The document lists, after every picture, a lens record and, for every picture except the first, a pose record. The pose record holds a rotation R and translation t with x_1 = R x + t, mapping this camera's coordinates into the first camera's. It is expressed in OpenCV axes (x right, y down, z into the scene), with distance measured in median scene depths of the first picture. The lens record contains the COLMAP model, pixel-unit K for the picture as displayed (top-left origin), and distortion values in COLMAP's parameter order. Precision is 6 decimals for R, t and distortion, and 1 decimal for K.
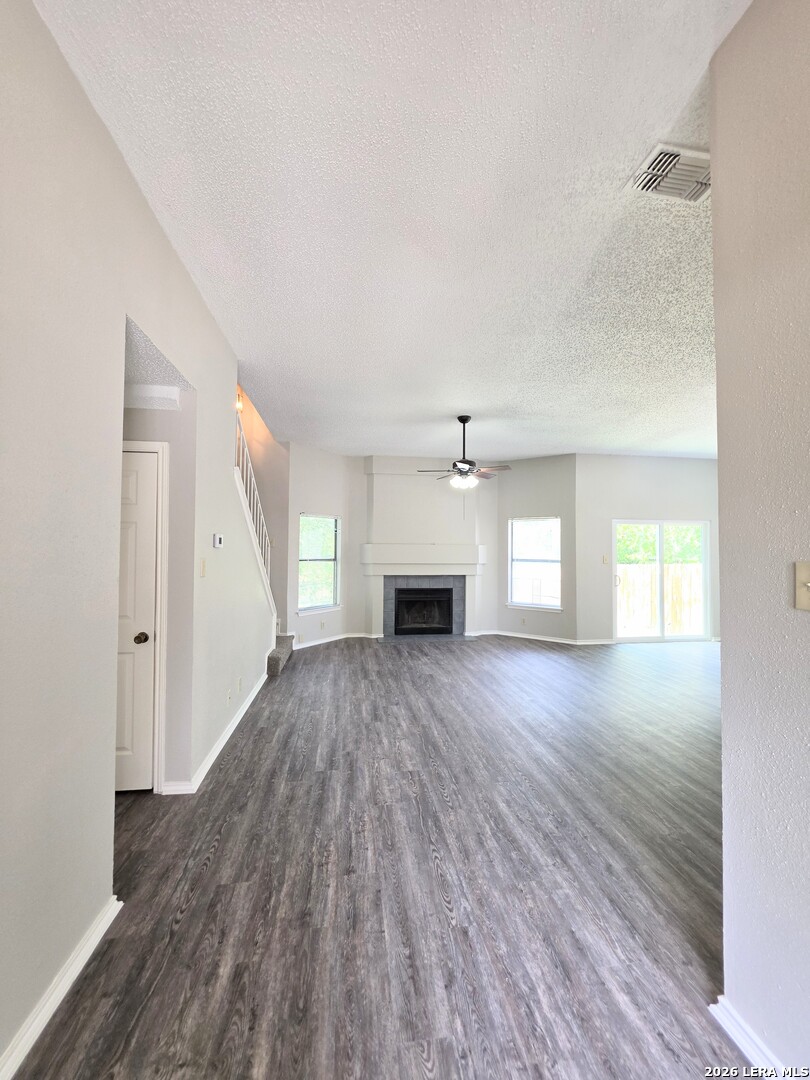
lens RADIAL K [[434.6, 0, 408.8], [0, 434.6, 533.3], [0, 0, 1]] dist [-0.008146, 0.002488]
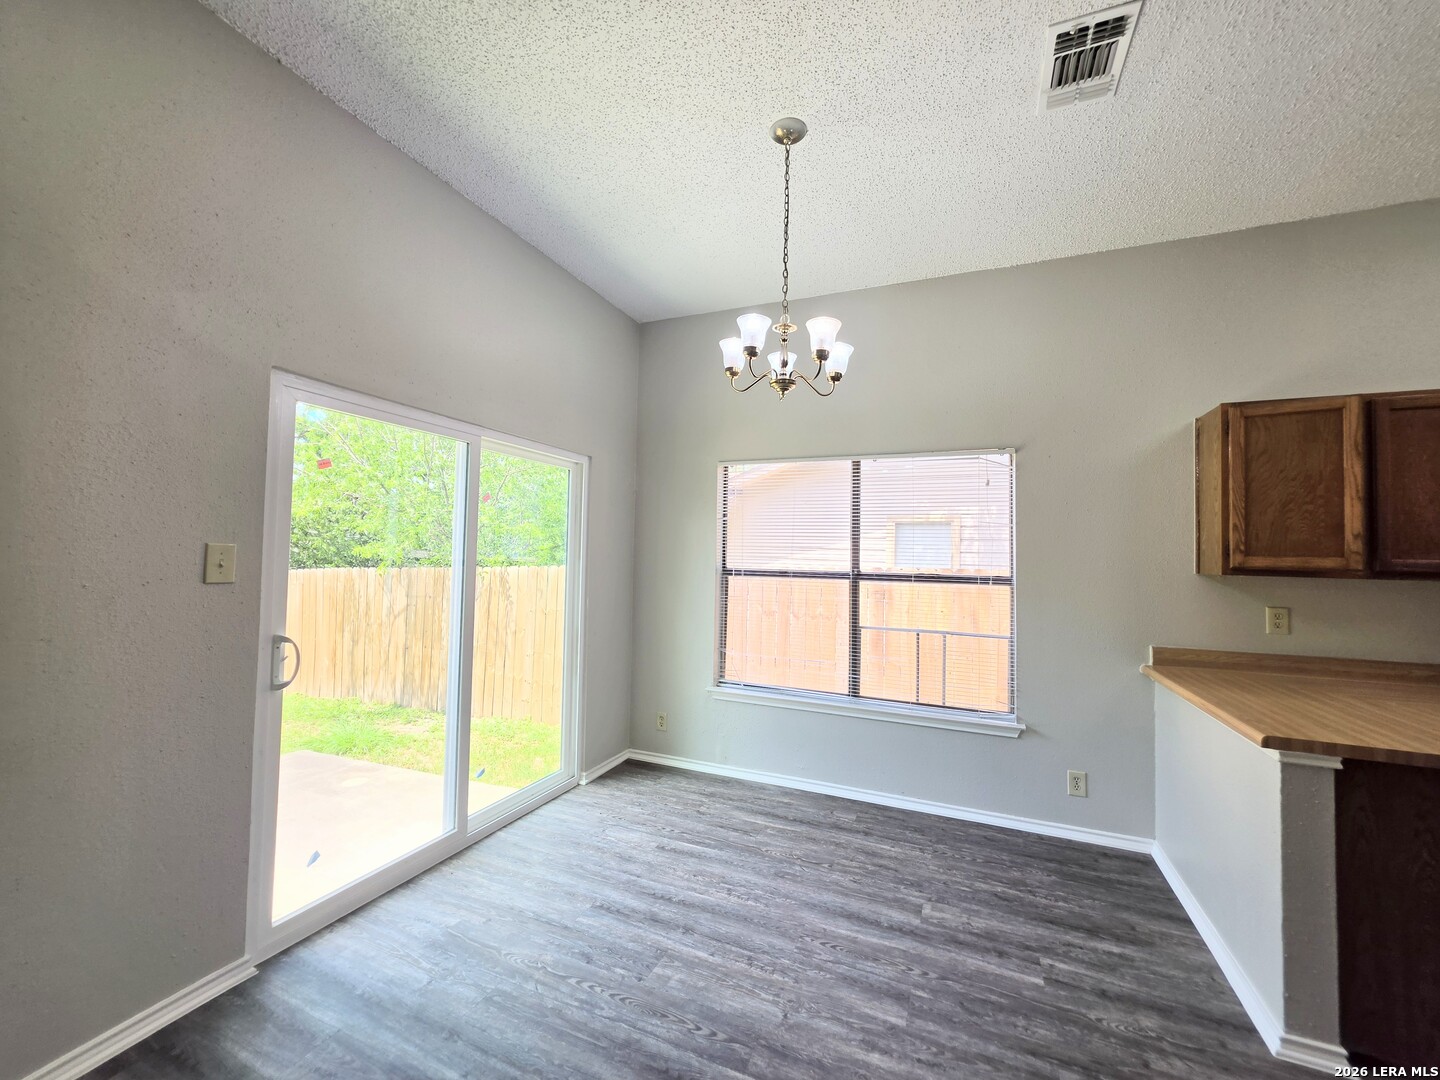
lens RADIAL K [[579.4, 0, 728.9], [0, 579.4, 537.8], [0, 0, 1]] dist [-0.008146, 0.002488]
pose [[0.516154, 0.031325, 0.855923, 0.371626], [-0.058293, 0.998299, -0.001382, 0.037848], [-0.854510, -0.049181, 0.517102, 0.712394]]
